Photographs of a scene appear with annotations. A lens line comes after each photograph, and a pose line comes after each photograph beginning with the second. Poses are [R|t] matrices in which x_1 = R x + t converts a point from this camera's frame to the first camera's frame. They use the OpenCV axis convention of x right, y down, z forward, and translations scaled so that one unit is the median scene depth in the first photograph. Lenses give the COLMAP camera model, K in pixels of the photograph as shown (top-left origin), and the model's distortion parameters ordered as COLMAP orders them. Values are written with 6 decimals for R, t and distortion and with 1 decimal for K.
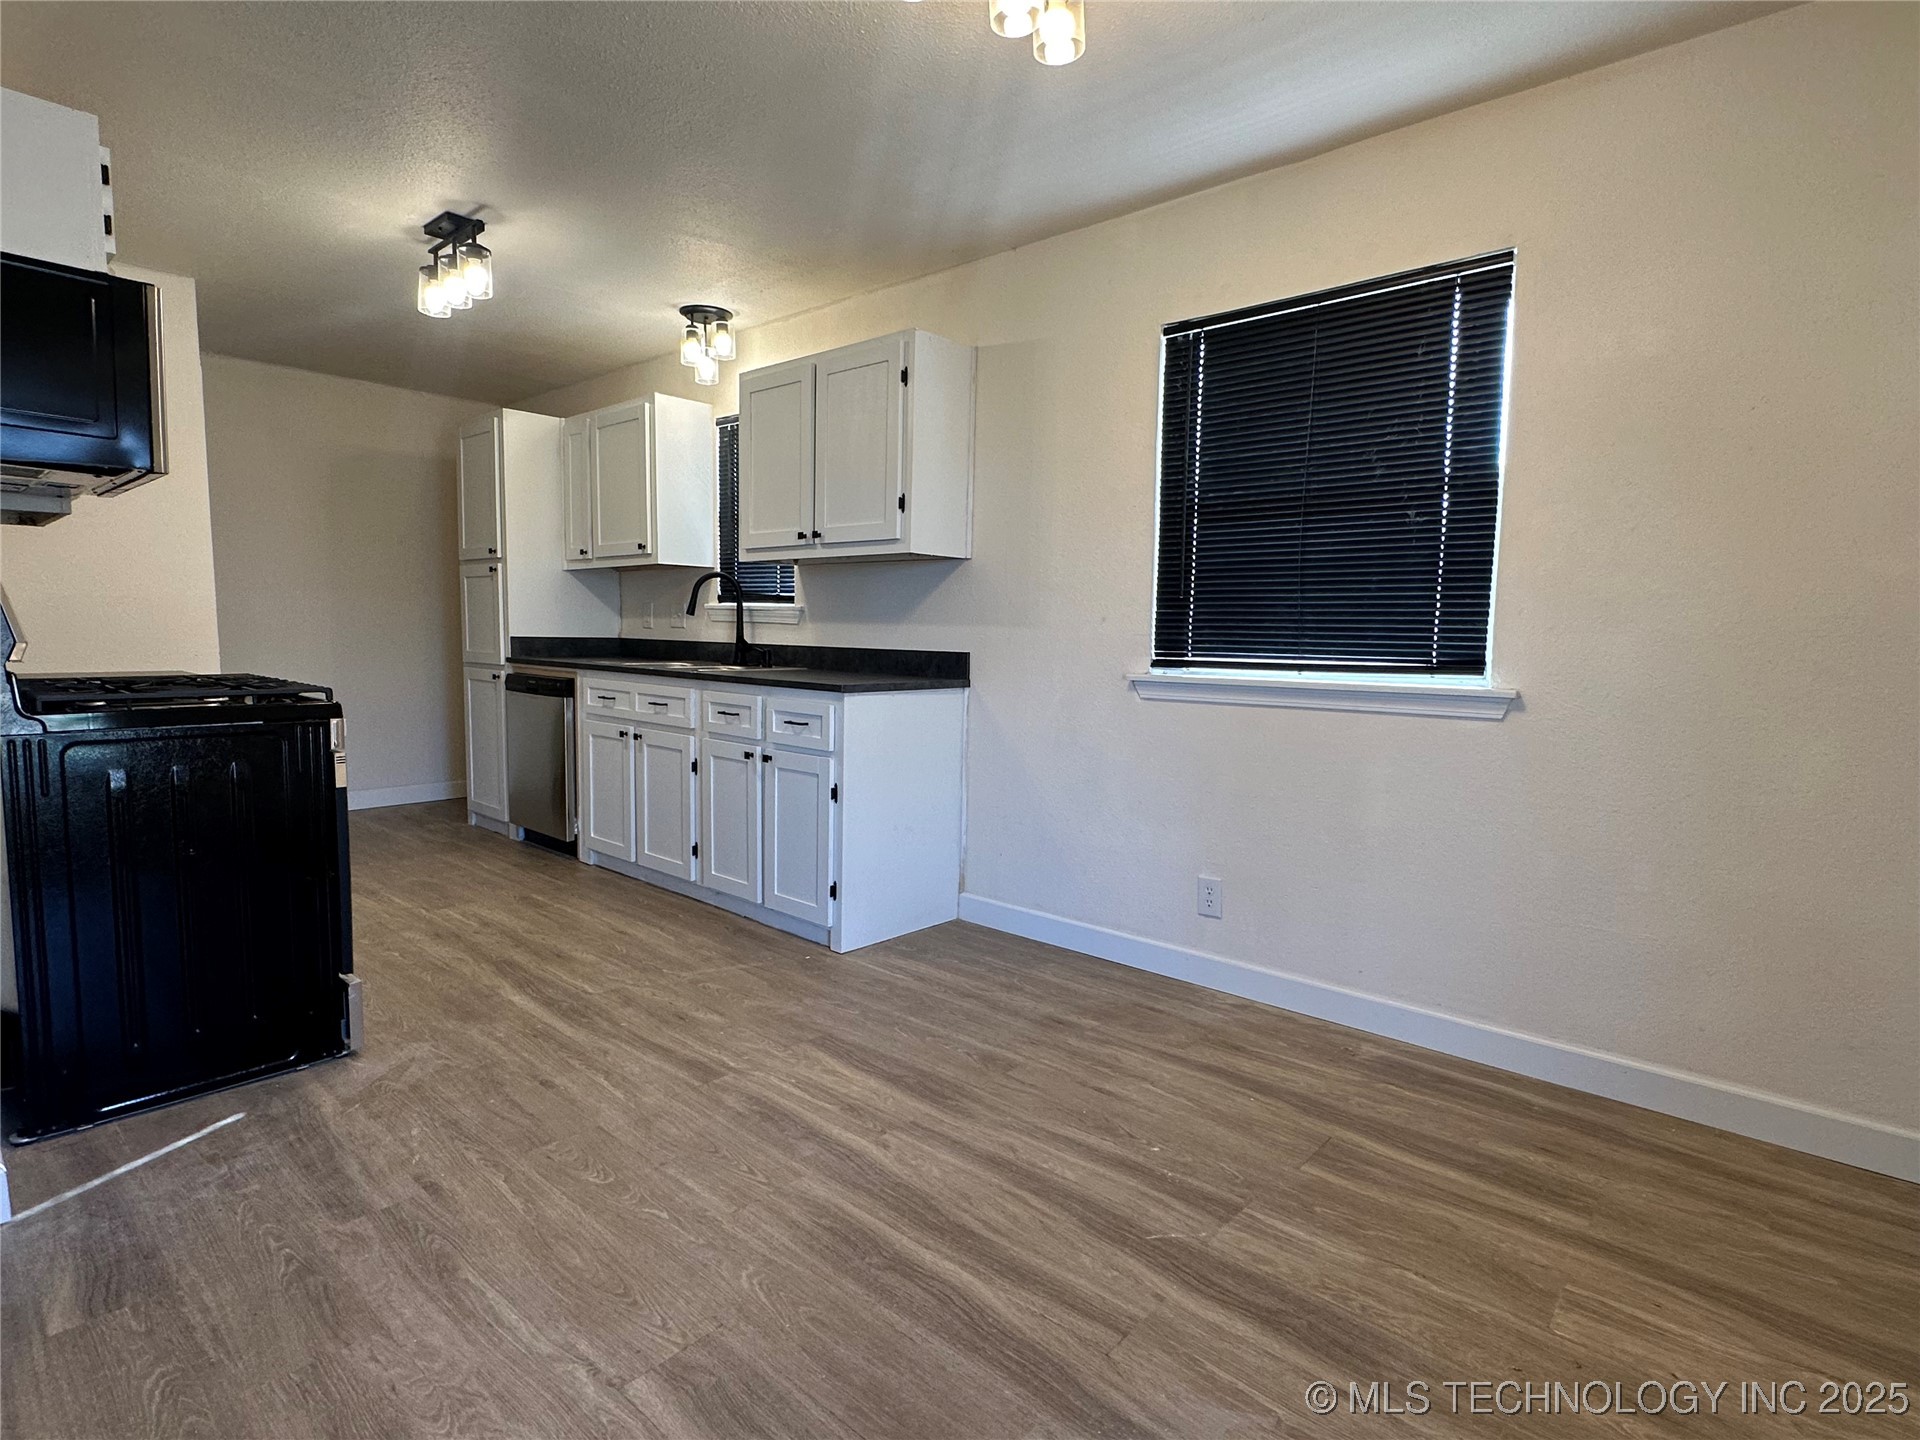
lens RADIAL K [[989.3, 0, 957.9], [0, 989.3, 722.6], [0, 0, 1]] dist [-0.003889, 0.000506]
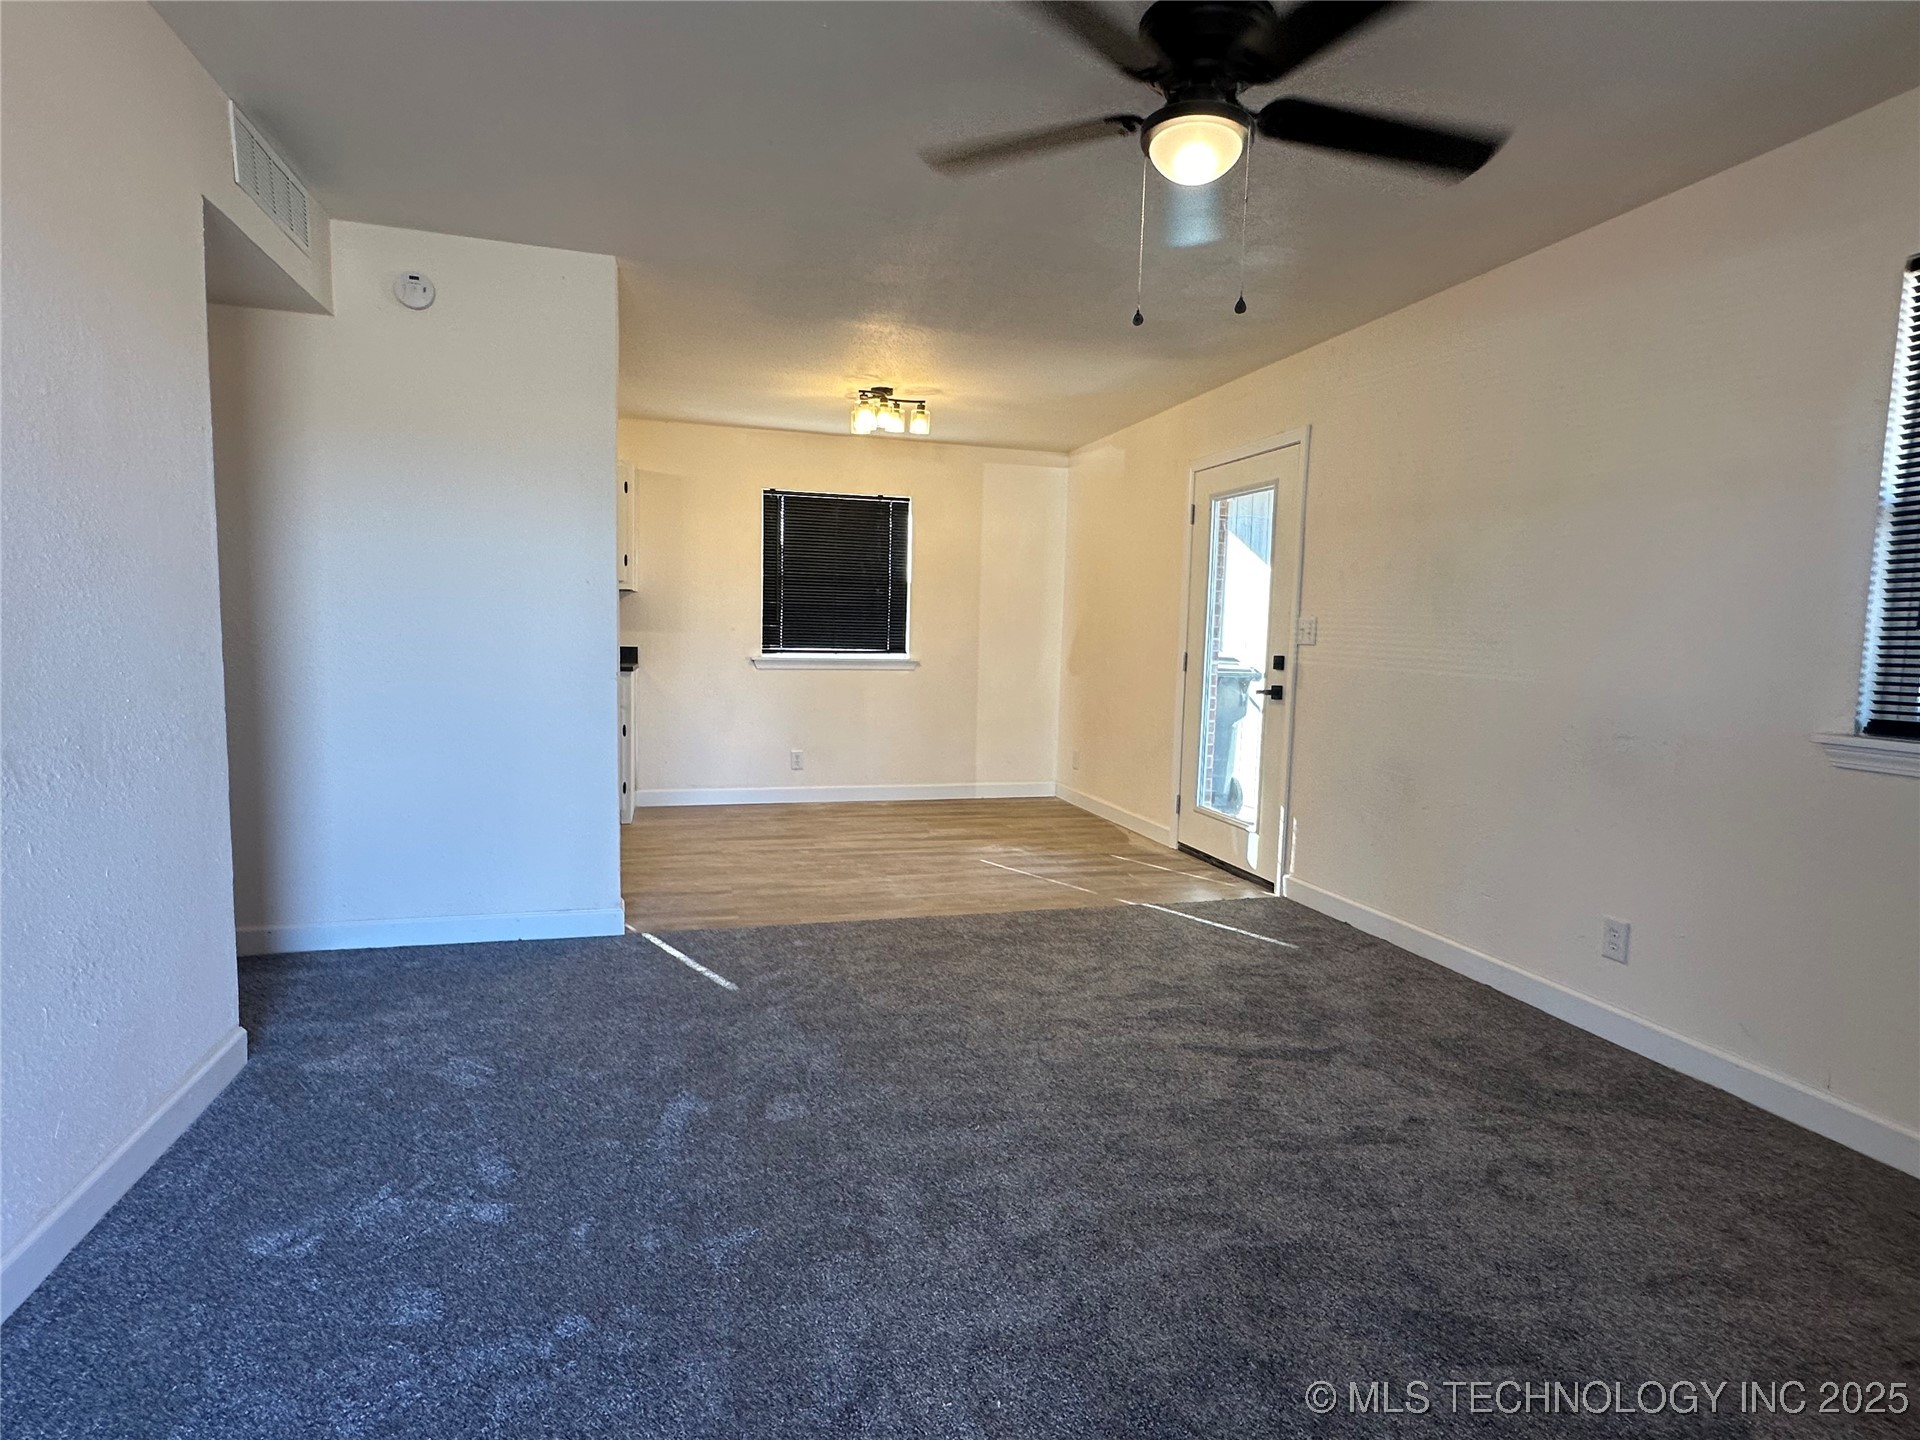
lens RADIAL K [[989.3, 0, 964.5], [0, 989.3, 712.3], [0, 0, 1]] dist [-0.003889, 0.000506]
pose [[0.522458, -0.070612, 0.849736, -1.366308], [0.063064, 0.997036, 0.044078, 0.002036], [-0.850330, 0.030559, 0.525362, -0.436858]]
